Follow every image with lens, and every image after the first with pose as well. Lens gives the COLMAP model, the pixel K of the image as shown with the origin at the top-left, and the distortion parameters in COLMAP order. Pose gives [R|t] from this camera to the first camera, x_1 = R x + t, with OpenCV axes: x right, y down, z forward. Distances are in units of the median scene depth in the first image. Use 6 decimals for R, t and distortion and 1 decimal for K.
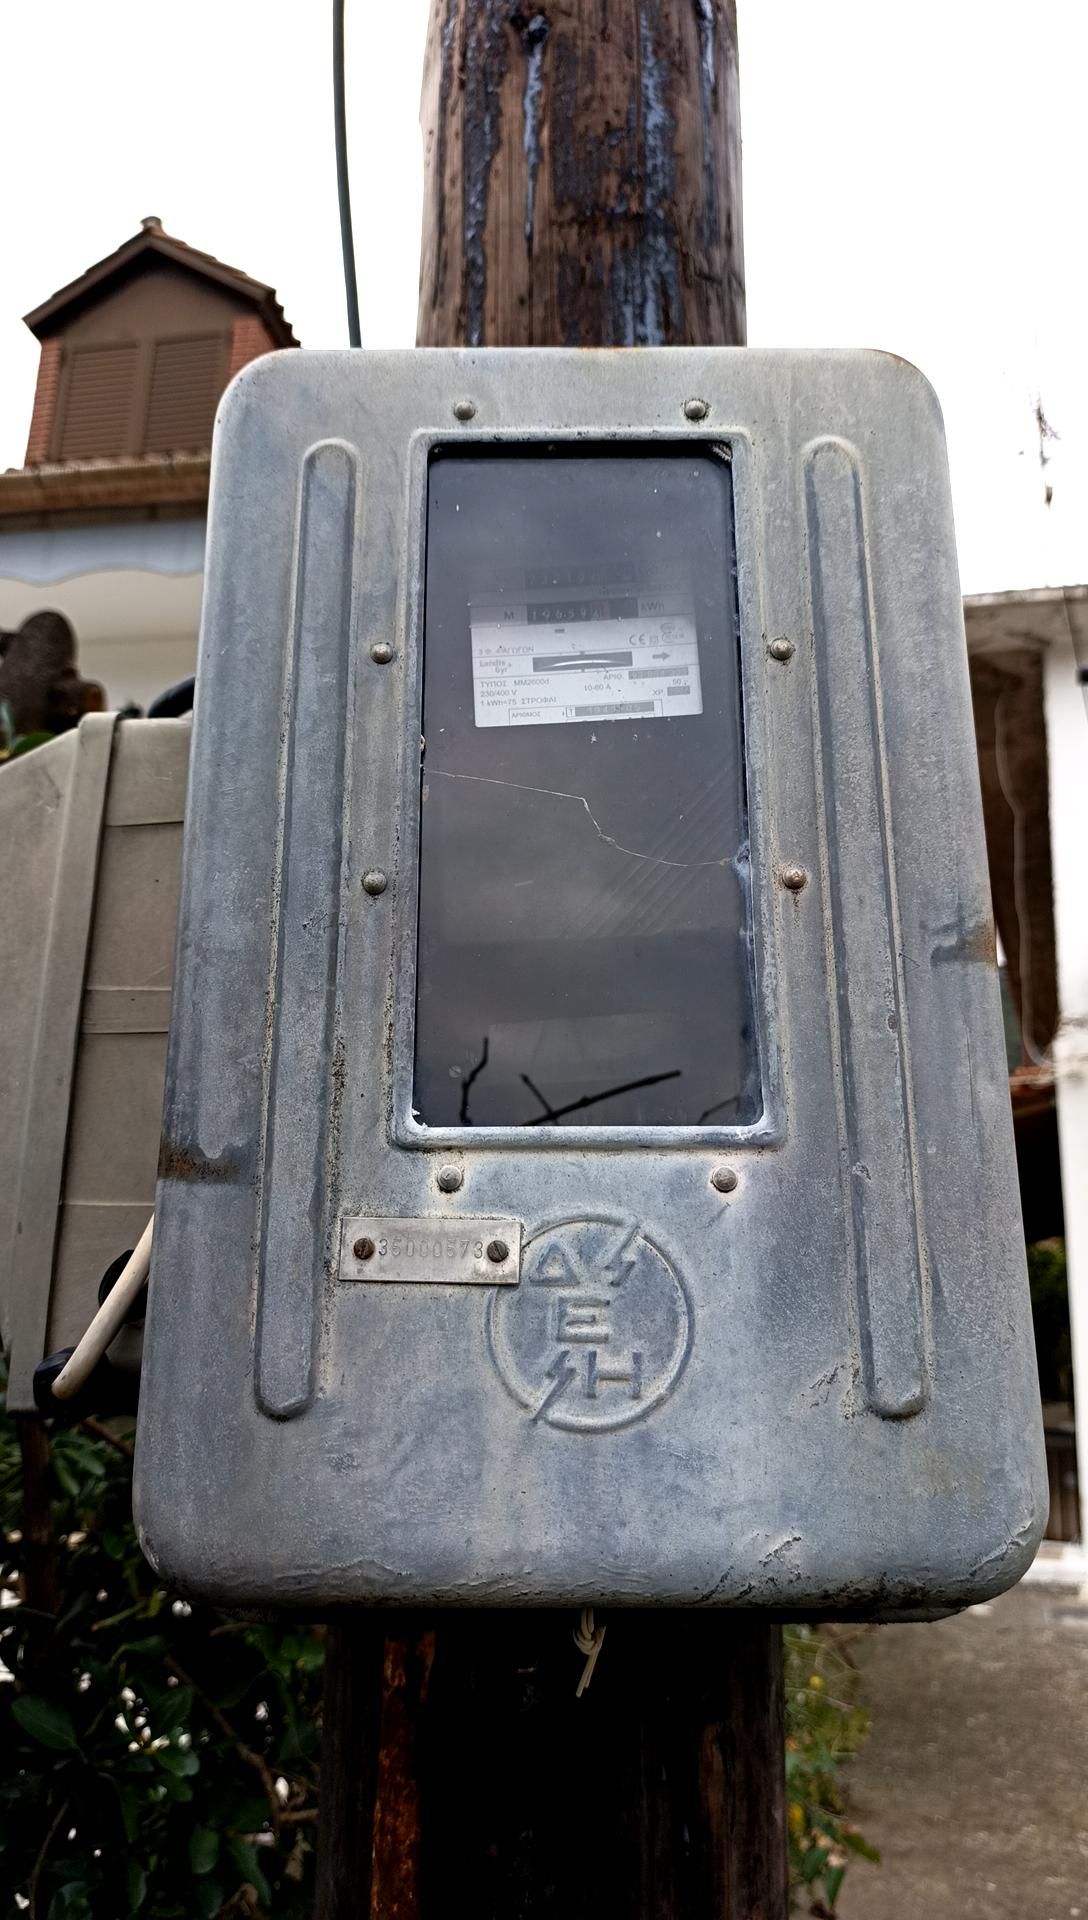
lens RADIAL K [[1389.1, 0, 544.6], [0, 1389.1, 958.9], [0, 0, 1]] dist [0.011029, -0.000417]
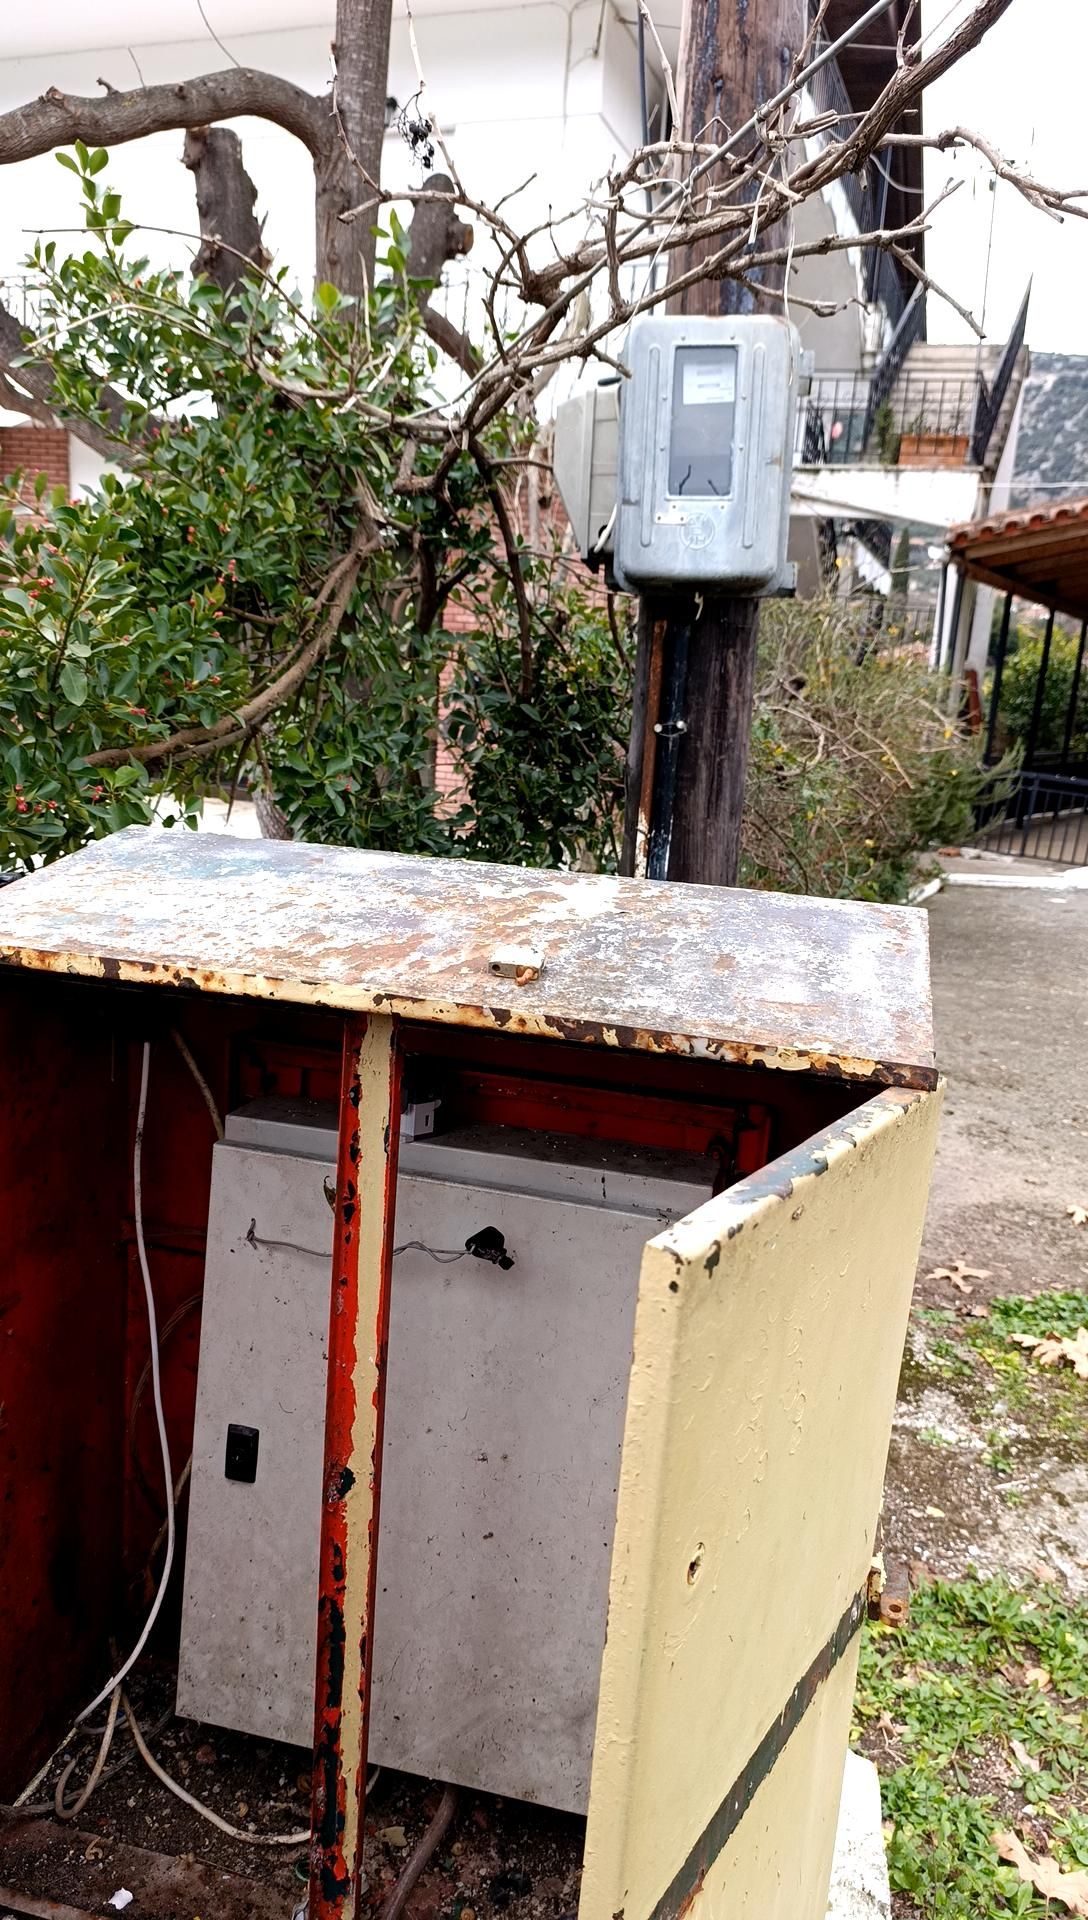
lens RADIAL K [[1389.1, 0, 547.9], [0, 1389.1, 971.8], [0, 0, 1]] dist [0.011029, -0.000417]
pose [[0.988720, 0.062327, -0.136188, 0.302613], [0.000847, 0.906956, 0.421225, -0.489207], [0.149770, -0.416589, 0.896673, -4.783439]]
